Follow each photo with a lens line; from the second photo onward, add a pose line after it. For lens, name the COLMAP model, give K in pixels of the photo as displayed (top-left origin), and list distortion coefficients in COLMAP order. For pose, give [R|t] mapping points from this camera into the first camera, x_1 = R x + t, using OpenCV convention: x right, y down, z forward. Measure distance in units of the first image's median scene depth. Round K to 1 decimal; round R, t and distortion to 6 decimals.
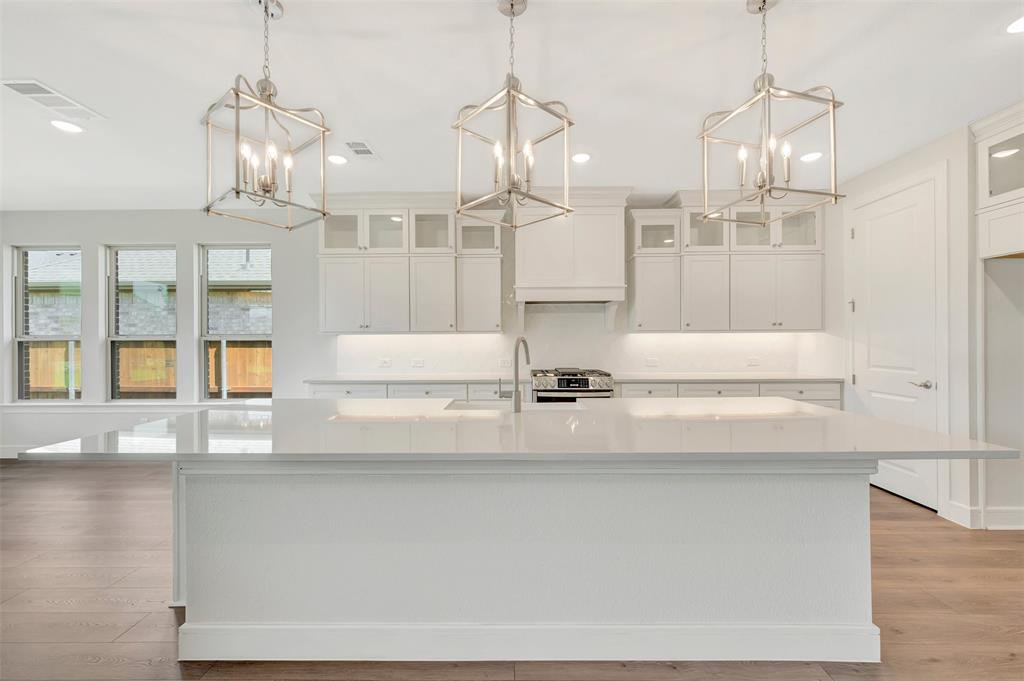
lens RADIAL K [[404.4, 0, 519.1], [0, 404.4, 336.9], [0, 0, 1]] dist [-0.000343, 0.000568]
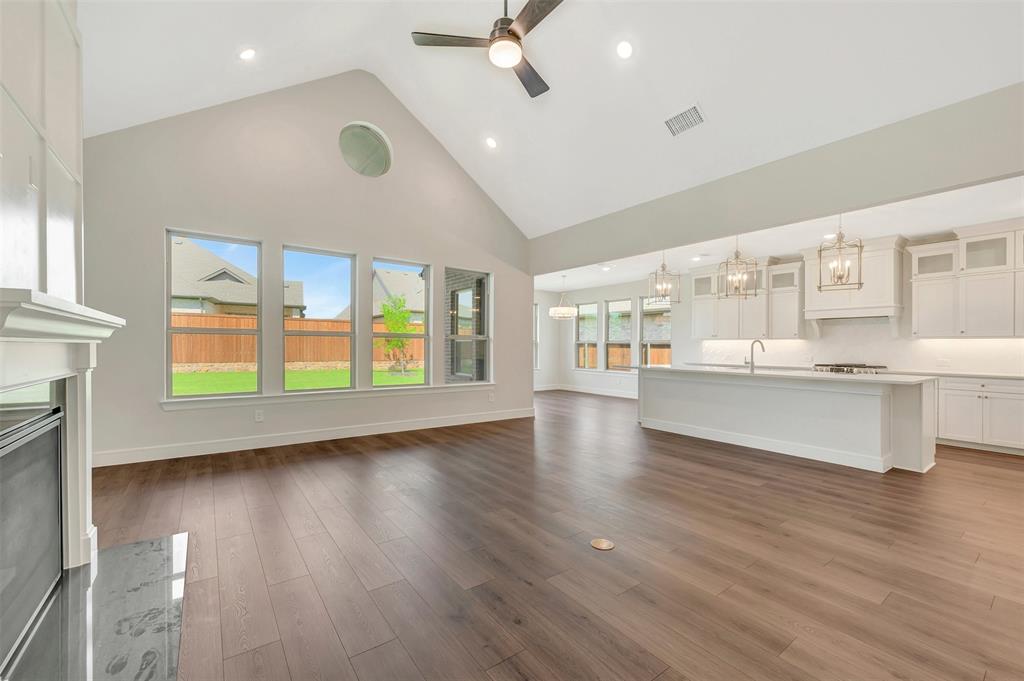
lens RADIAL K [[422.2, 0, 518.3], [0, 422.2, 349.3], [0, 0, 1]] dist [0.001174, 0.000263]
pose [[0.603938, 0.014860, -0.796893, 0.629639], [-0.007094, 0.999887, 0.013268, 0.016799], [0.797000, -0.002360, 0.603975, -0.903561]]
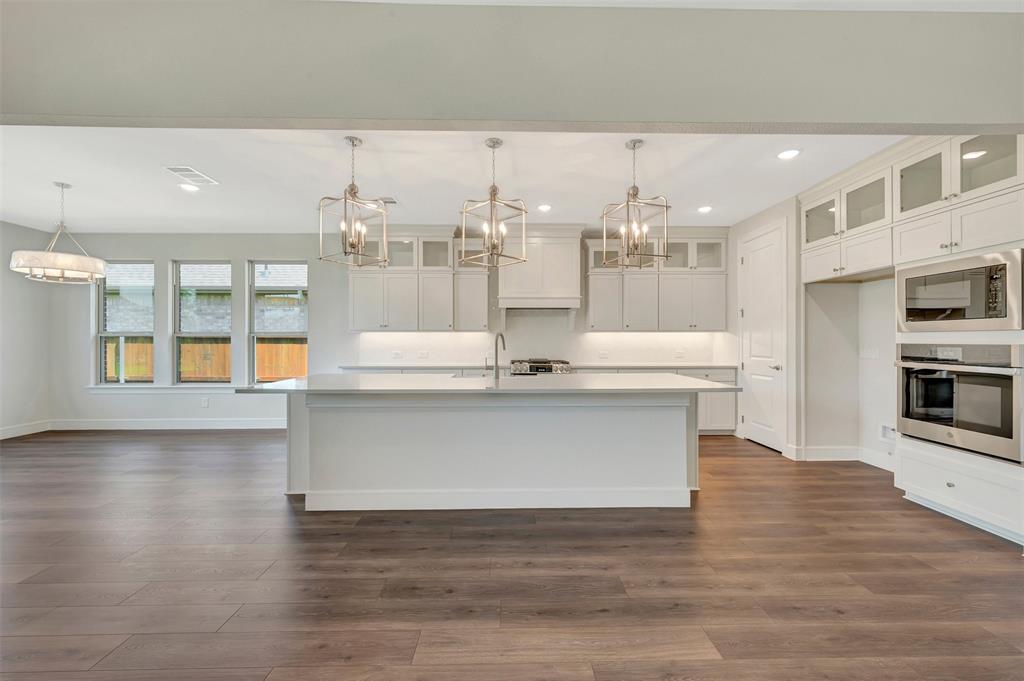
lens RADIAL K [[404.4, 0, 520.5], [0, 404.4, 336.9], [0, 0, 1]] dist [-0.000343, 0.000568]
pose [[0.999485, 0.004821, 0.031735, 0.020216], [-0.004709, 0.999982, -0.003610, 0.012412], [-0.031752, 0.003459, 0.999490, -0.329350]]
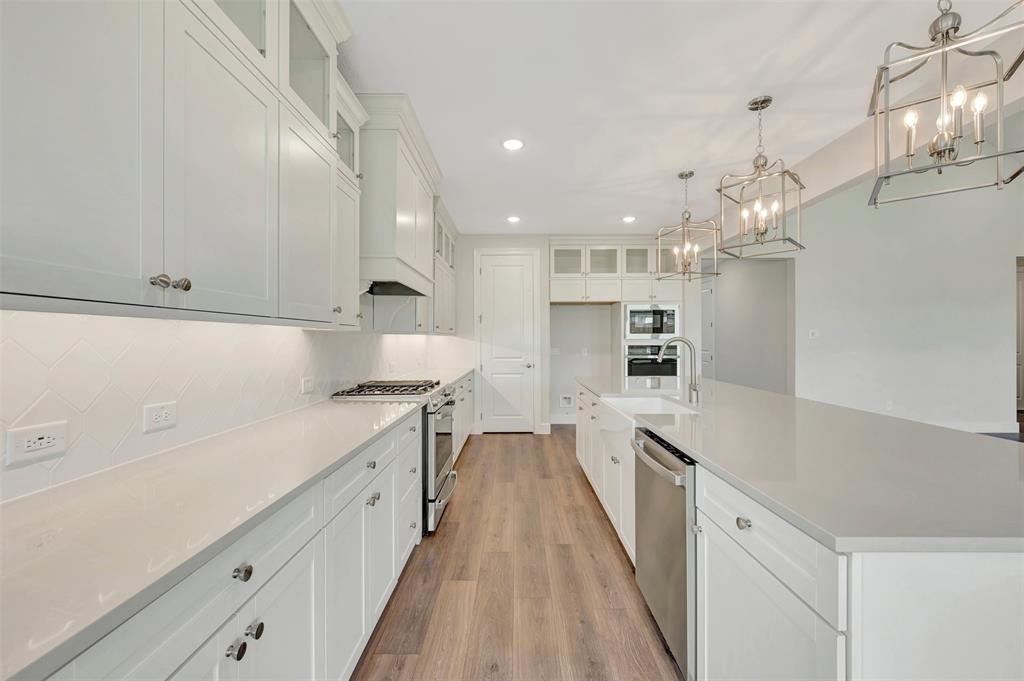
lens RADIAL K [[404.4, 0, 511.1], [0, 404.4, 344.4], [0, 0, 1]] dist [-0.000343, 0.000568]
pose [[0.005781, 0.009282, 0.999940, -0.620470], [-0.000852, 0.999957, -0.009277, 0.029070], [-0.999983, -0.000798, 0.005788, 0.800335]]
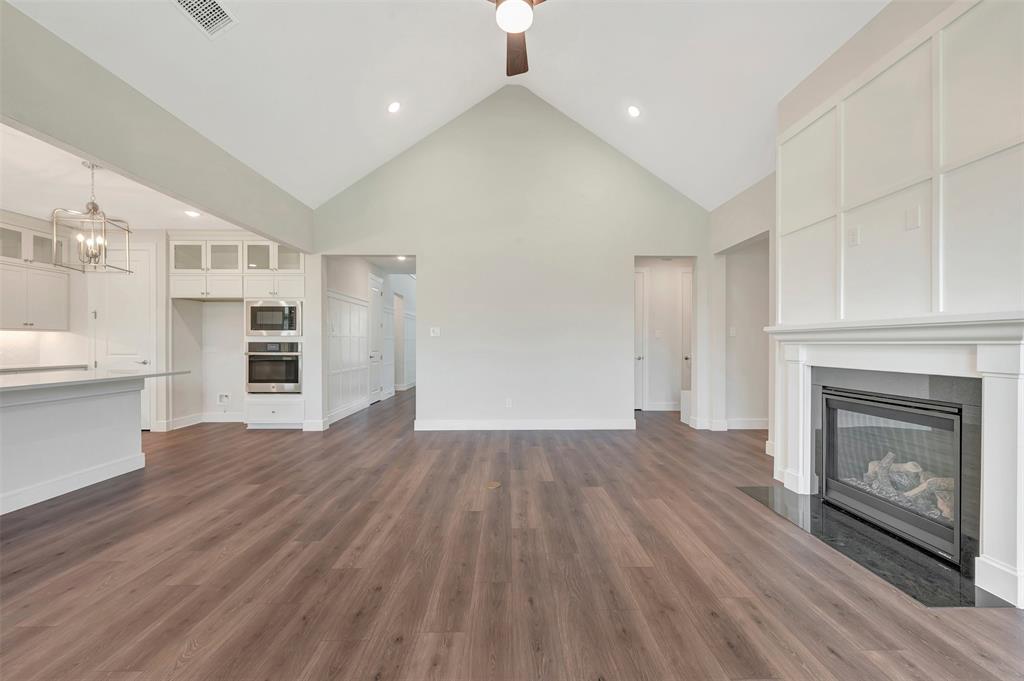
lens RADIAL K [[404.4, 0, 507.4], [0, 404.4, 345.0], [0, 0, 1]] dist [-0.000343, 0.000568]
pose [[-0.011983, -0.000982, 0.999928, -0.617797], [-0.005136, 0.999986, 0.000921, 0.022785], [-0.999915, -0.005124, -0.011988, -0.452494]]
